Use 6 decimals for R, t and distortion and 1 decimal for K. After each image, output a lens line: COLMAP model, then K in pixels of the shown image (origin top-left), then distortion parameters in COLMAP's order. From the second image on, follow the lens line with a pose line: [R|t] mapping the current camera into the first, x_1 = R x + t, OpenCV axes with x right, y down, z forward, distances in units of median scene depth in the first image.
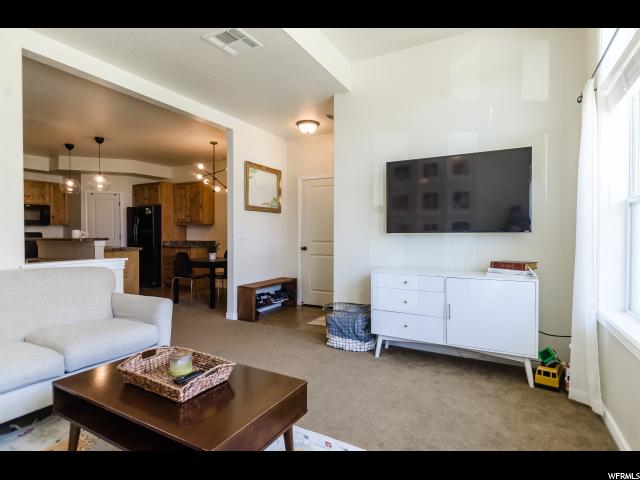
lens RADIAL K [[338.5, 0, 320.0], [0, 338.5, 240.0], [0, 0, 1]] dist [0.005276, 0.001036]
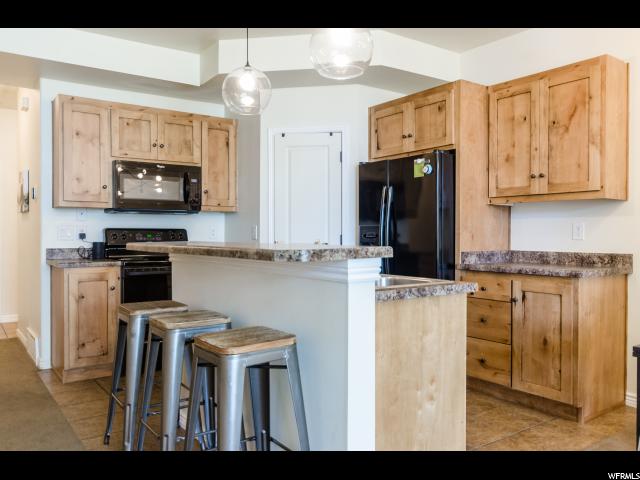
lens RADIAL K [[512.1, 0, 320.0], [0, 512.1, 240.0], [0, 0, 1]] dist [-0.001762, 0.000577]
pose [[0.900882, 0.005207, -0.434033, -0.364548], [-0.005407, 0.999985, 0.000775, -0.008994], [0.434031, 0.001649, 0.900897, 0.465166]]
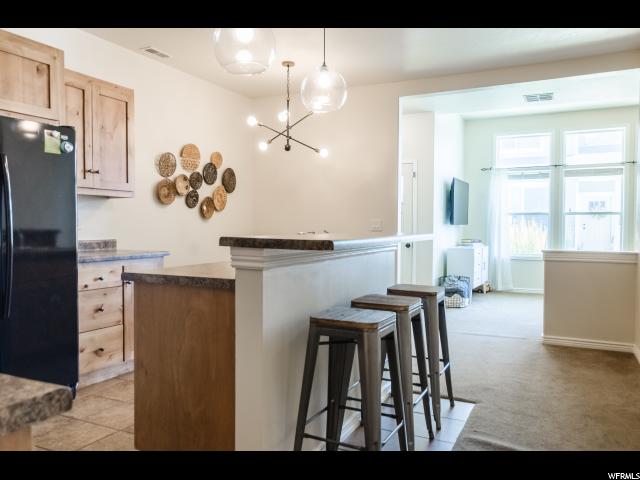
lens RADIAL K [[498.2, 0, 320.0], [0, 498.2, 240.0], [0, 0, 1]] dist [-0.002265, -0.001249]
pose [[-0.033988, -0.032496, 0.998894, -0.945925], [0.013428, 0.999366, 0.032968, -0.013204], [-0.999332, 0.014534, -0.033530, 0.791352]]
